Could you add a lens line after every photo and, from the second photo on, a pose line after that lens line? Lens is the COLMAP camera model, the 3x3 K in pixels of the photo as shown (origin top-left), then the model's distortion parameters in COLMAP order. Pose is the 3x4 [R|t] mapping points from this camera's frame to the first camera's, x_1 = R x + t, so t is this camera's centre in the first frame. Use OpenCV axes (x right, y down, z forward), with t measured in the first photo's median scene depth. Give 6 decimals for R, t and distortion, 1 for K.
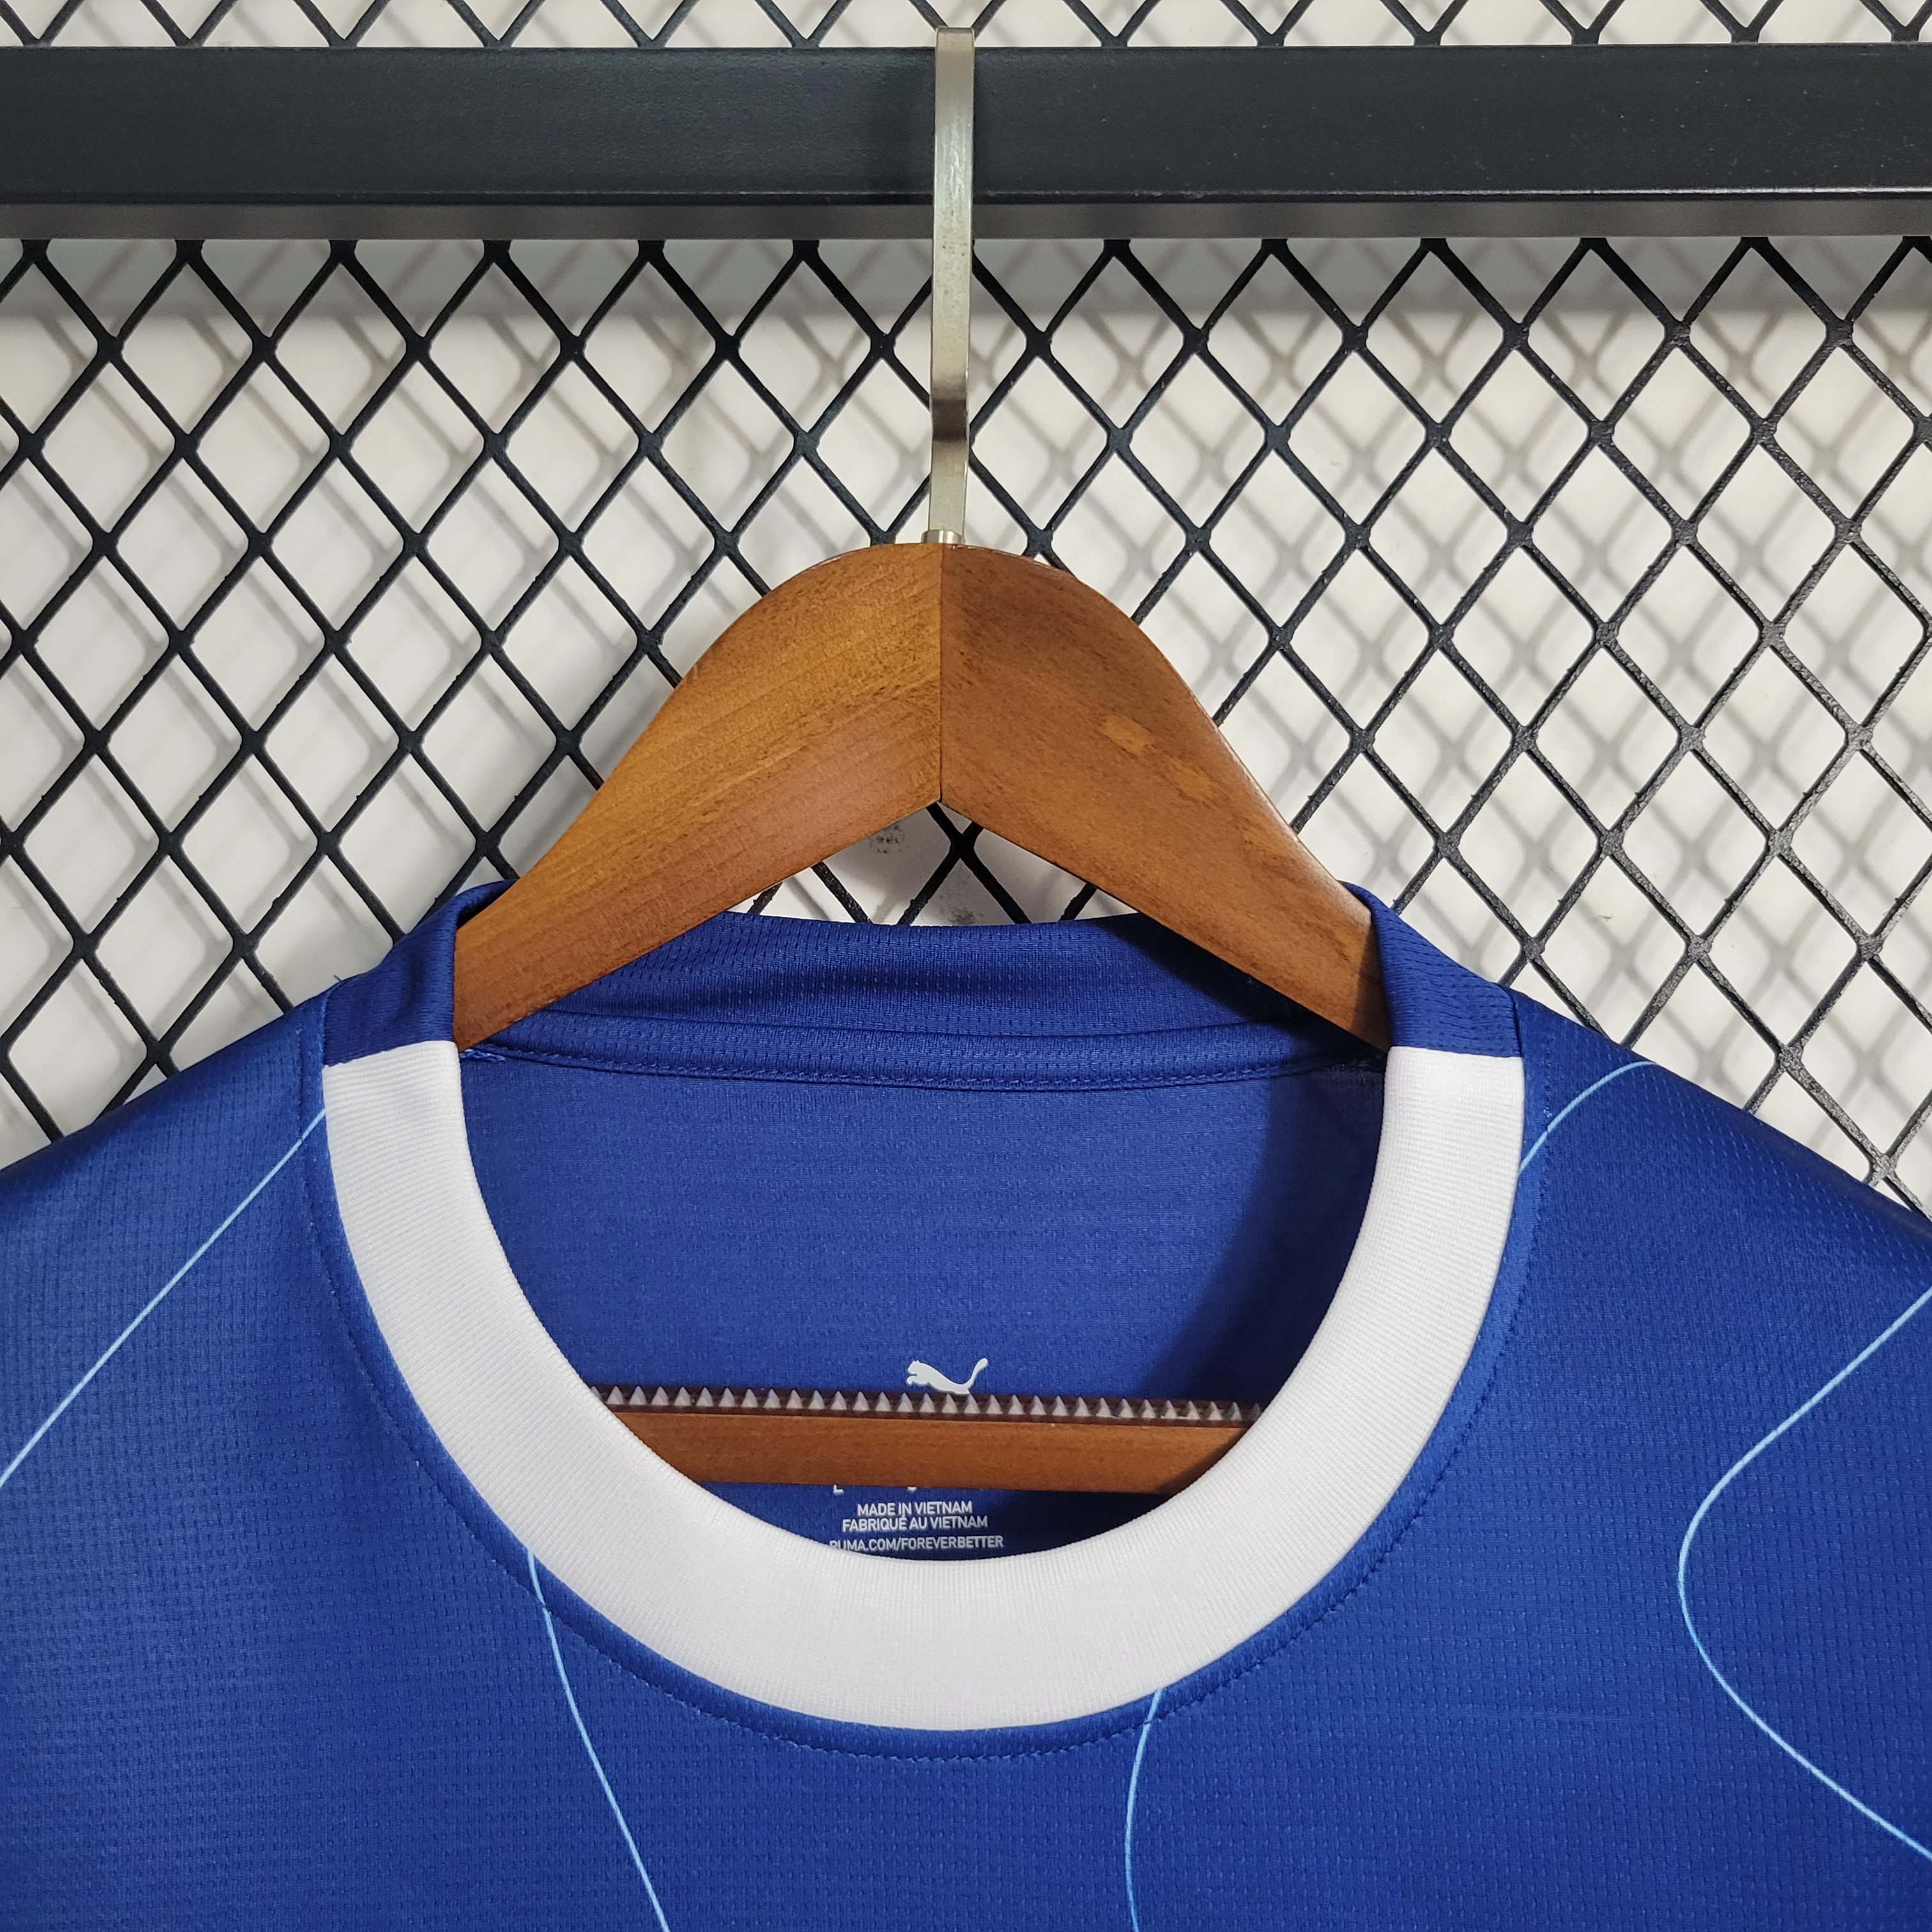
lens RADIAL K [[2039.5, 0, 966.0], [0, 2039.5, 966.0], [0, 0, 1]] dist [-0.028990, -0.004127]
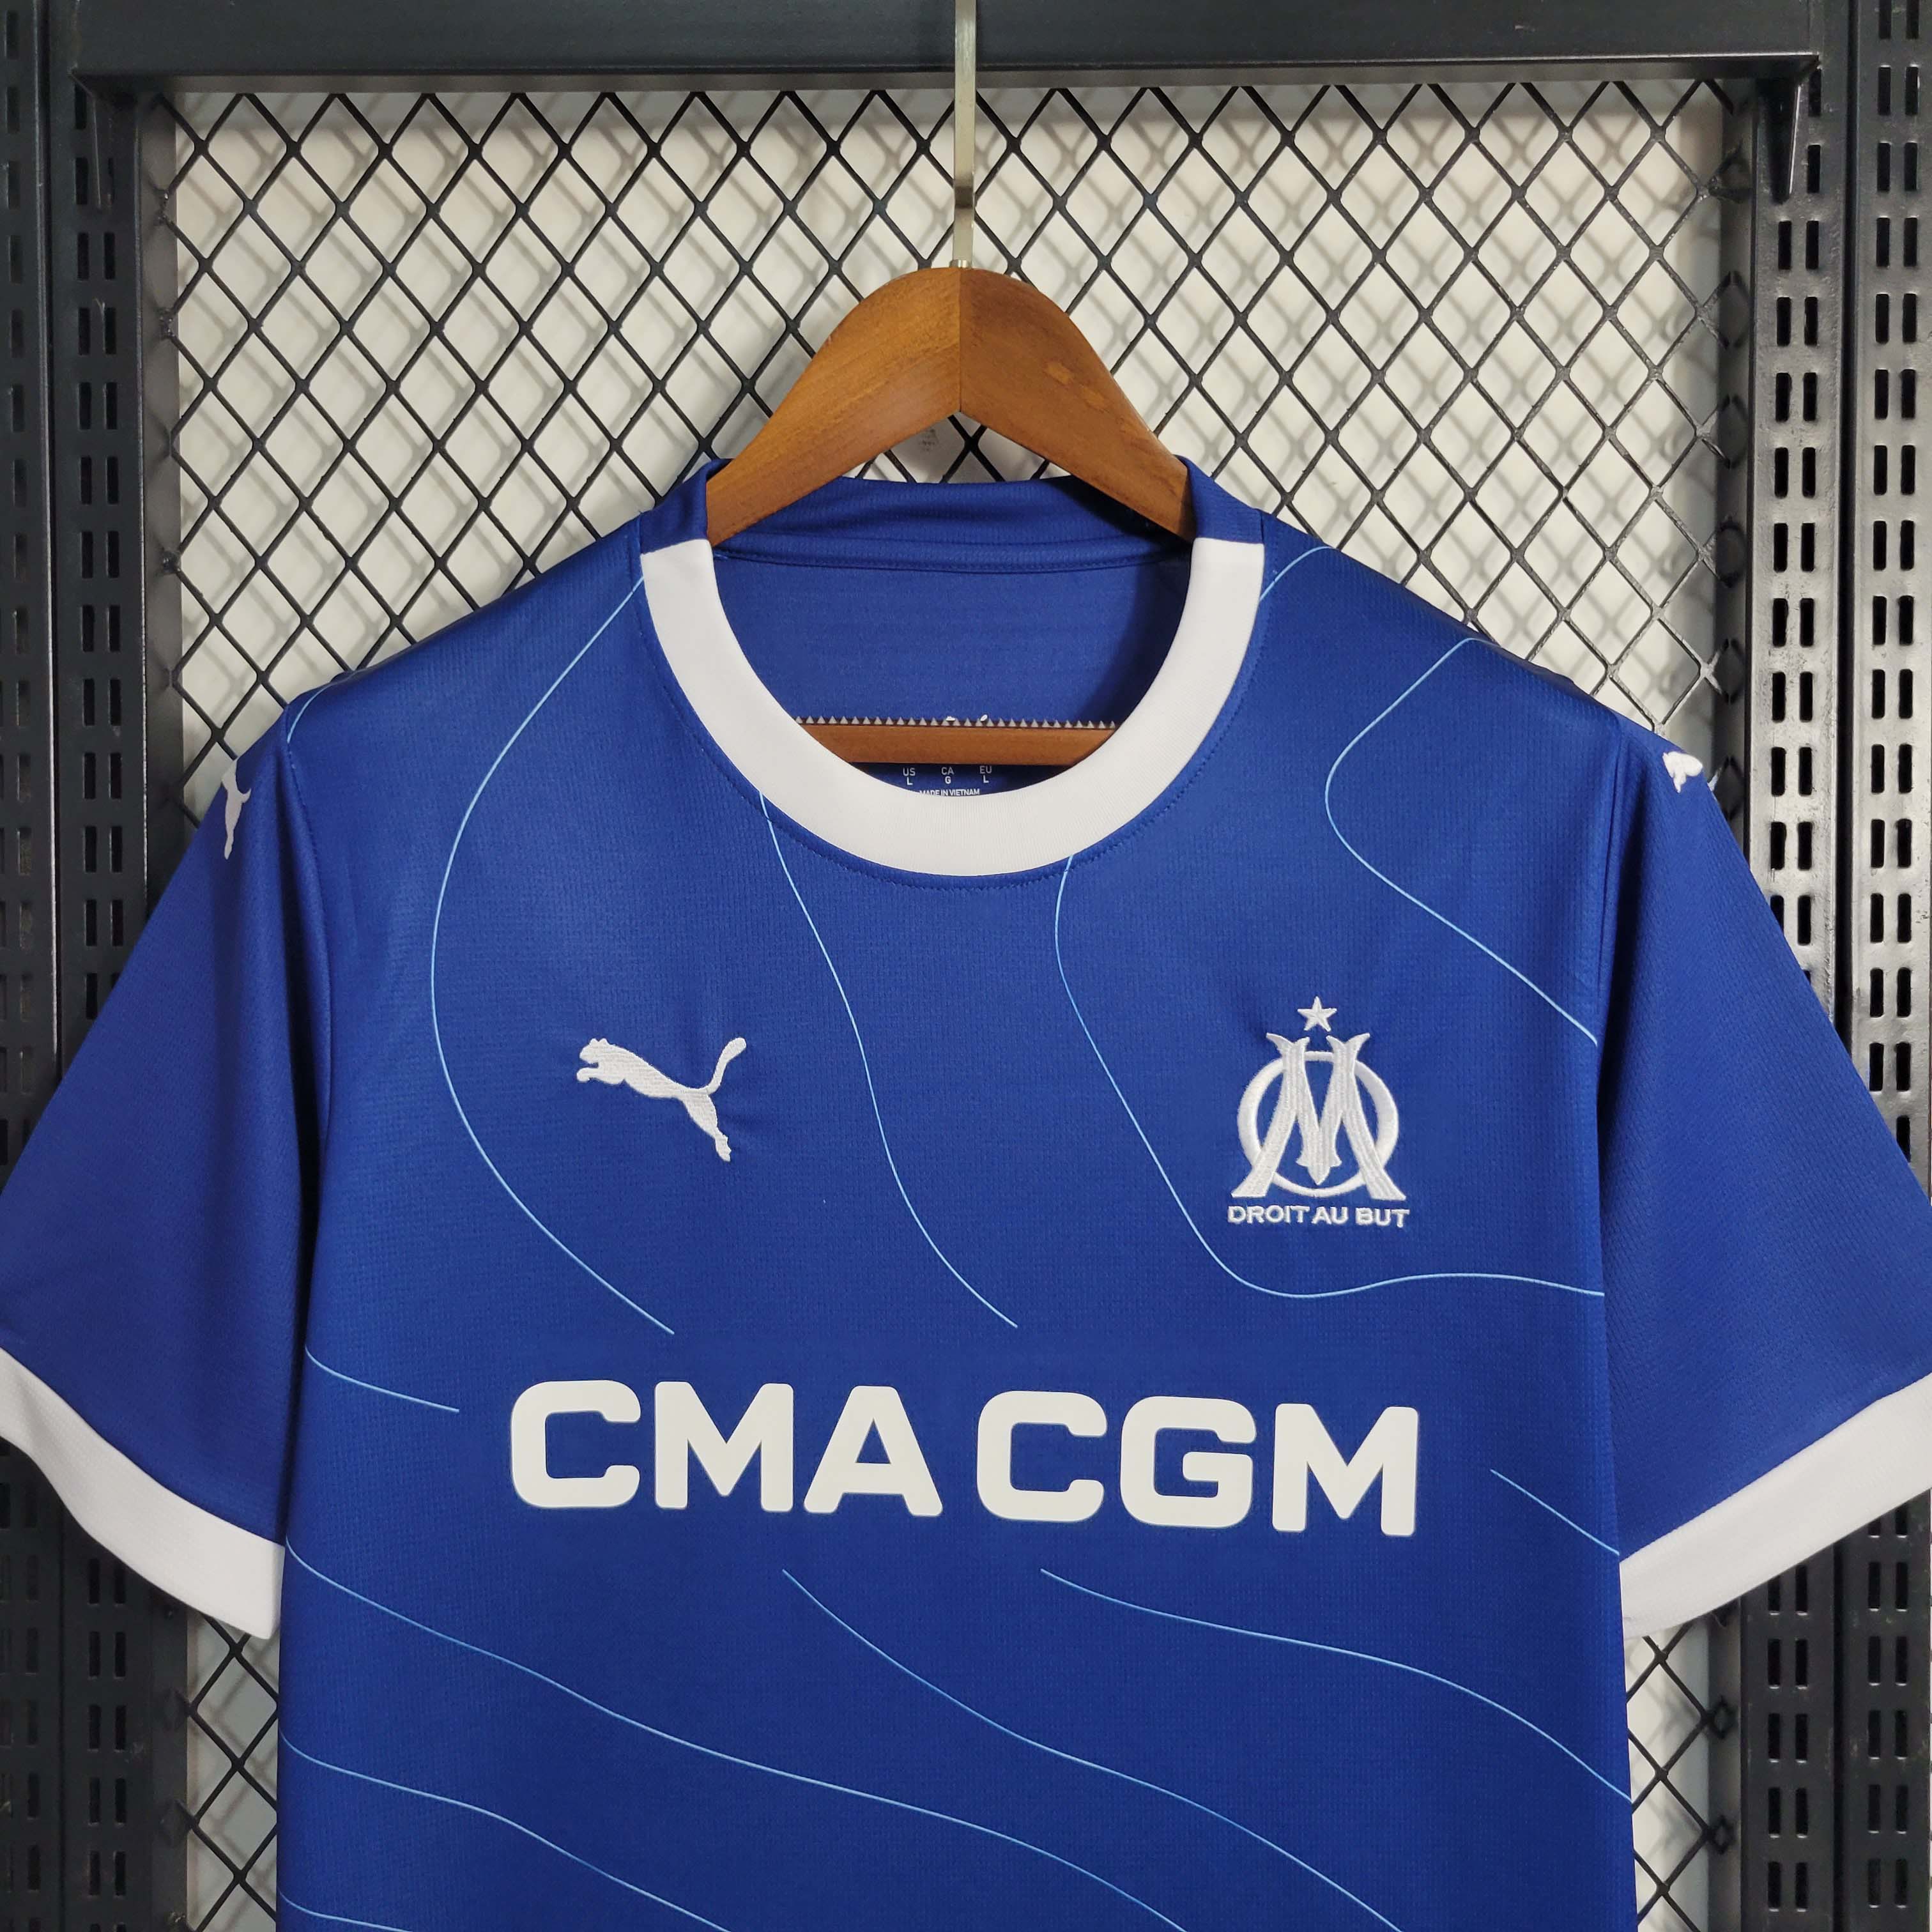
lens RADIAL K [[1902.9, 0, 966.0], [0, 1902.9, 966.0], [0, 0, 1]] dist [0.001183, 0.008849]
pose [[0.999972, -0.007028, -0.002740, -0.005610], [0.007365, 0.988144, 0.153351, 0.142454], [0.001630, -0.153367, 0.988168, -0.742911]]
